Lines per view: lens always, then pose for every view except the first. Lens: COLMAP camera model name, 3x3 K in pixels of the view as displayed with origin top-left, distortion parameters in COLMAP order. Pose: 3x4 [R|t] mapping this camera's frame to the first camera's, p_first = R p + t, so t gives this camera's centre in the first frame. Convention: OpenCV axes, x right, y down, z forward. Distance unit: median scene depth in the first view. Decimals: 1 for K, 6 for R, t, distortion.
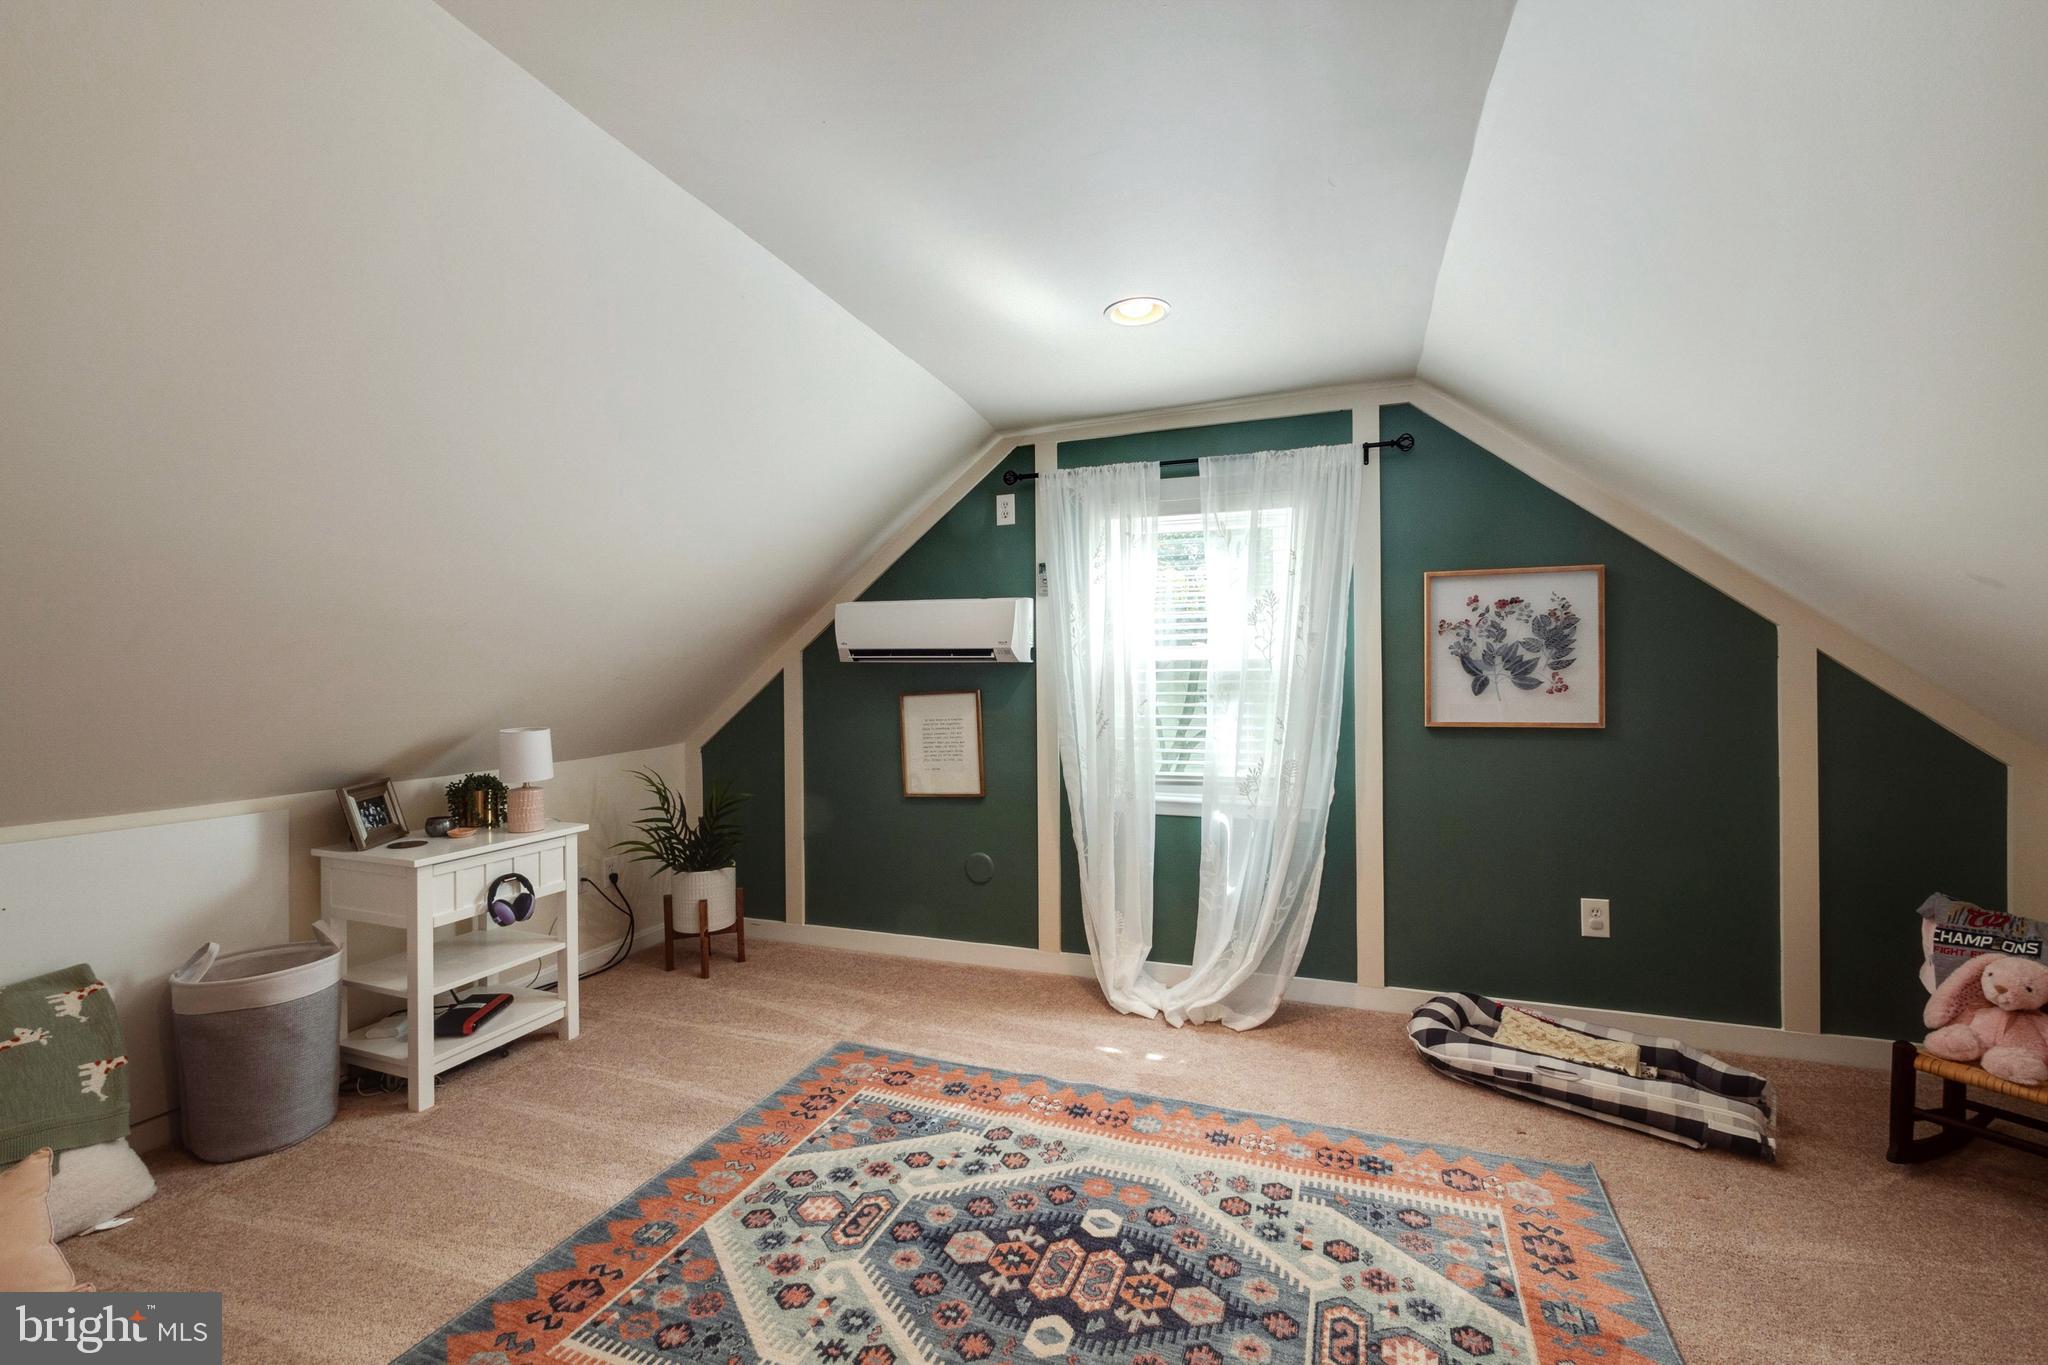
lens RADIAL K [[866.9, 0, 1026.6], [0, 866.9, 678.1], [0, 0, 1]] dist [-0.004919, -0.000633]
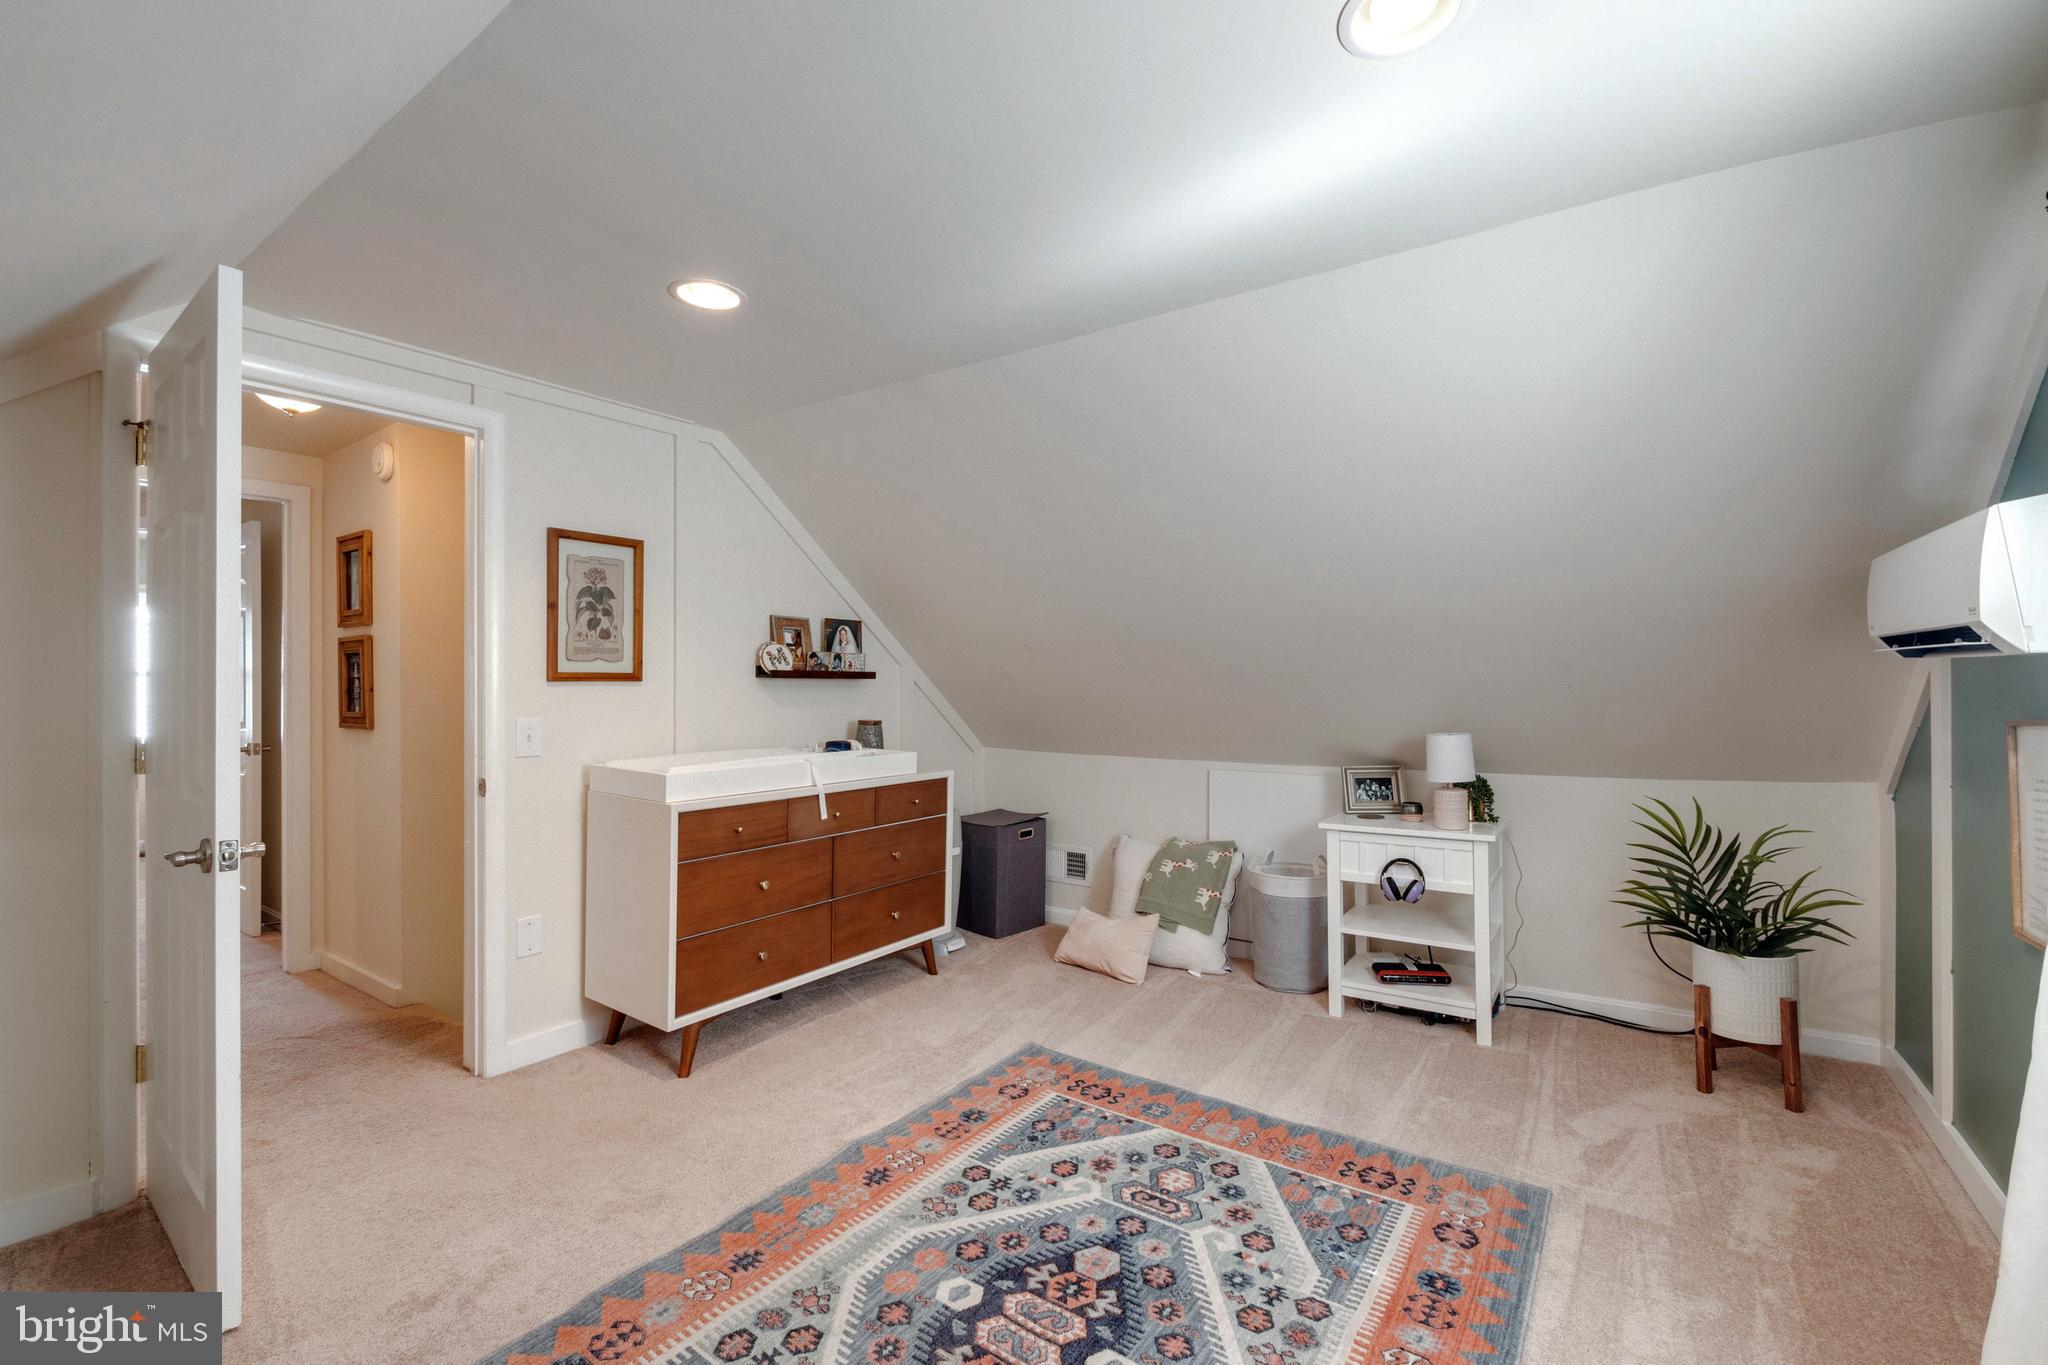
lens RADIAL K [[866.9, 0, 1036.6], [0, 866.9, 681.1], [0, 0, 1]] dist [-0.004919, -0.000633]
pose [[-0.245132, 0.001111, -0.969489, 0.909607], [0.001467, 0.999999, 0.000775, -0.015776], [0.969489, -0.001233, -0.245133, 1.162747]]
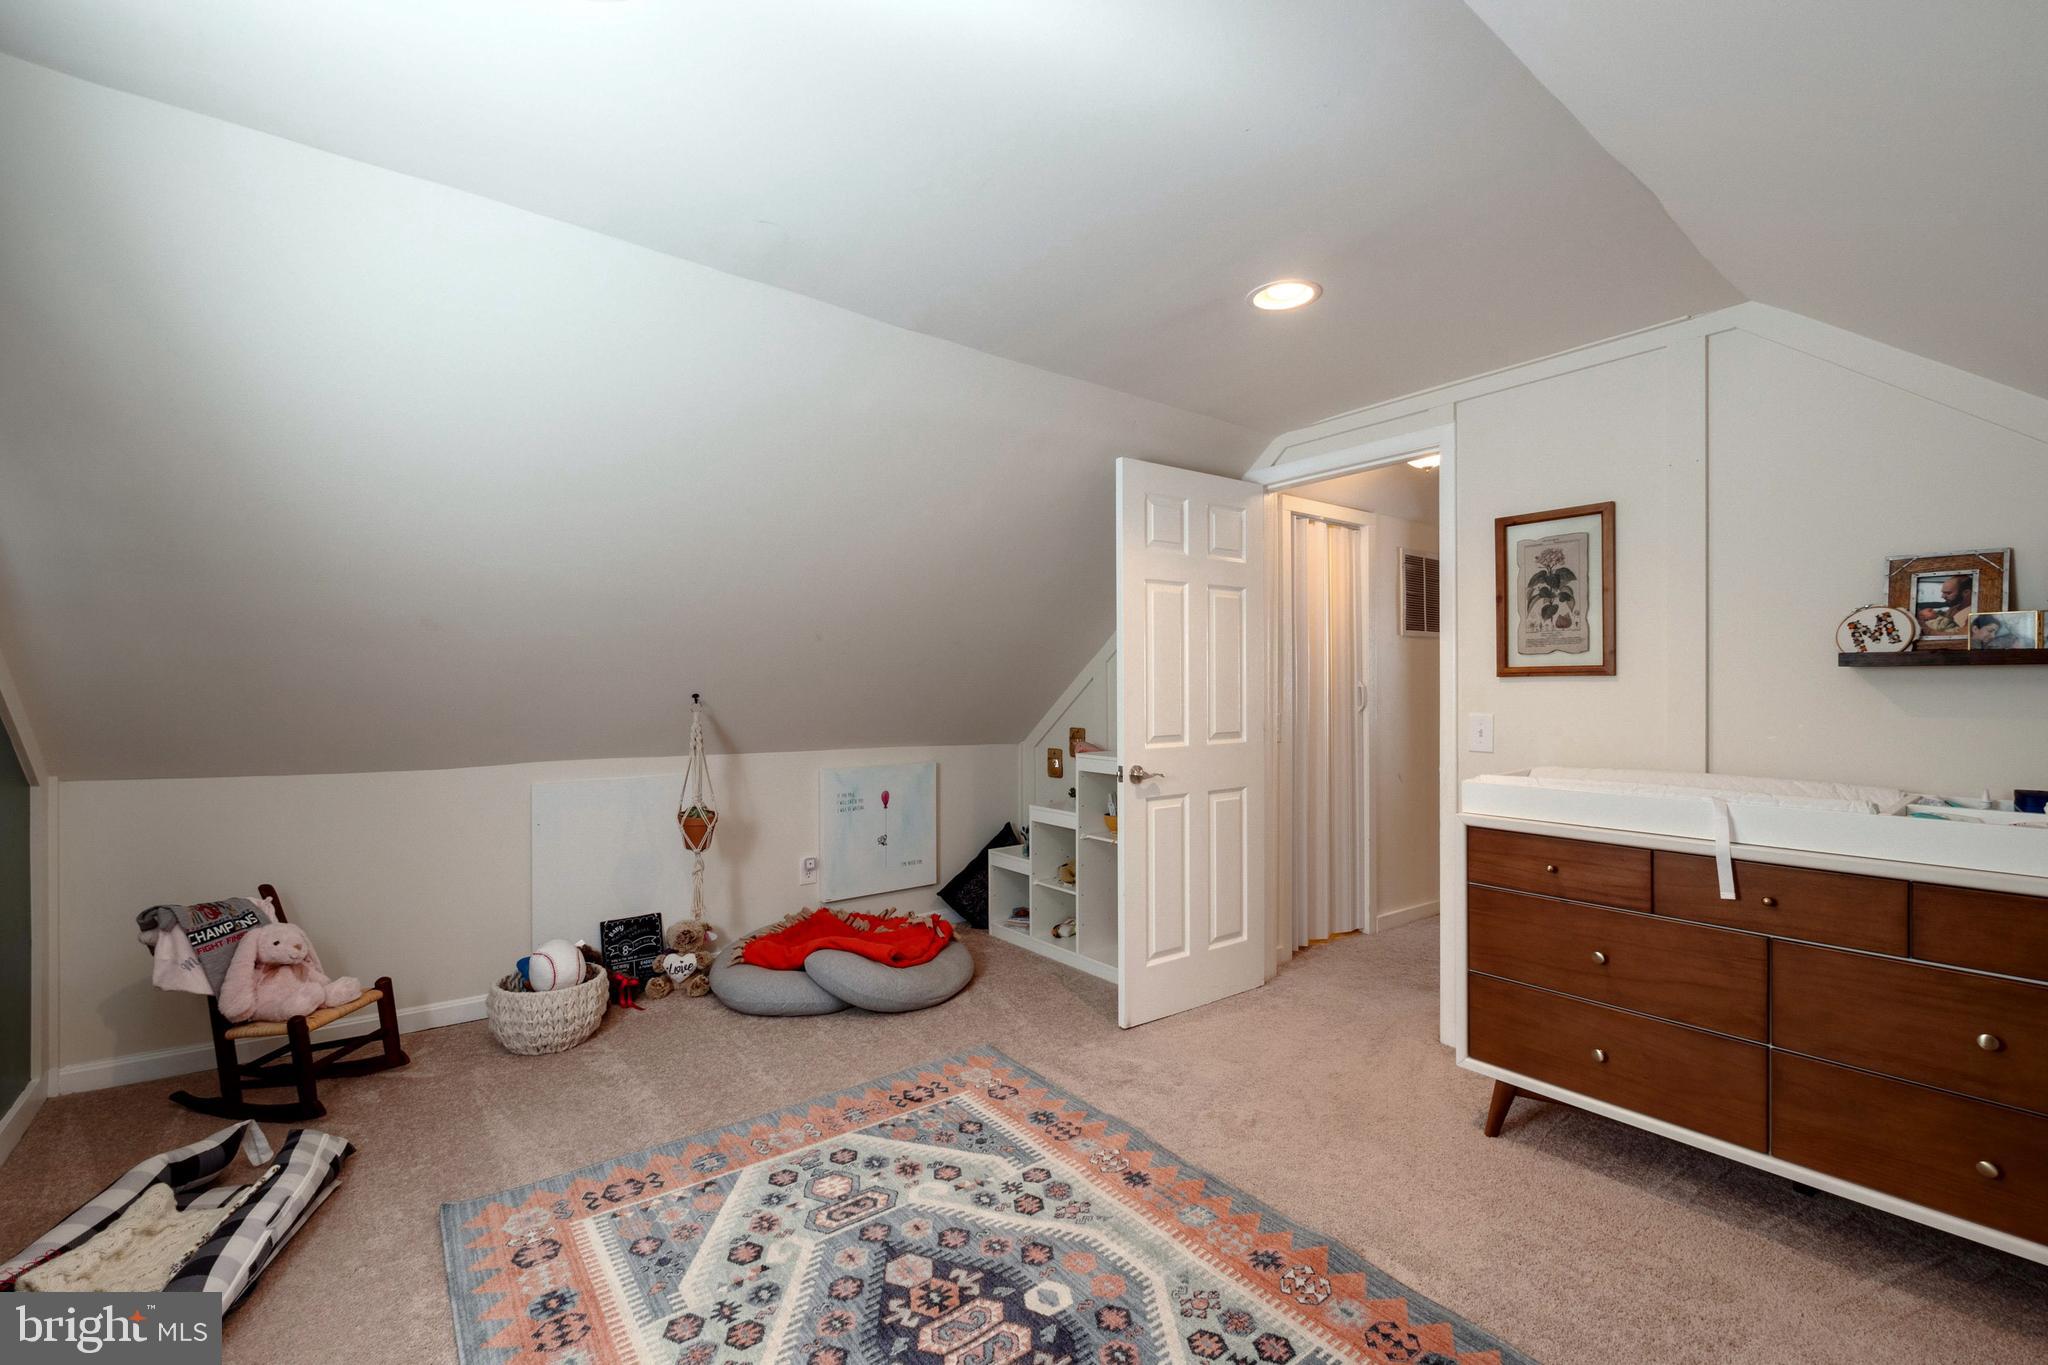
lens RADIAL K [[866.9, 0, 1023.0], [0, 866.9, 687.7], [0, 0, 1]] dist [-0.004919, -0.000633]
pose [[-0.852583, 0.006333, 0.522554, -0.441421], [0.007644, 0.999971, 0.000351, -0.003439], [-0.522536, 0.004294, -0.852606, 1.649488]]
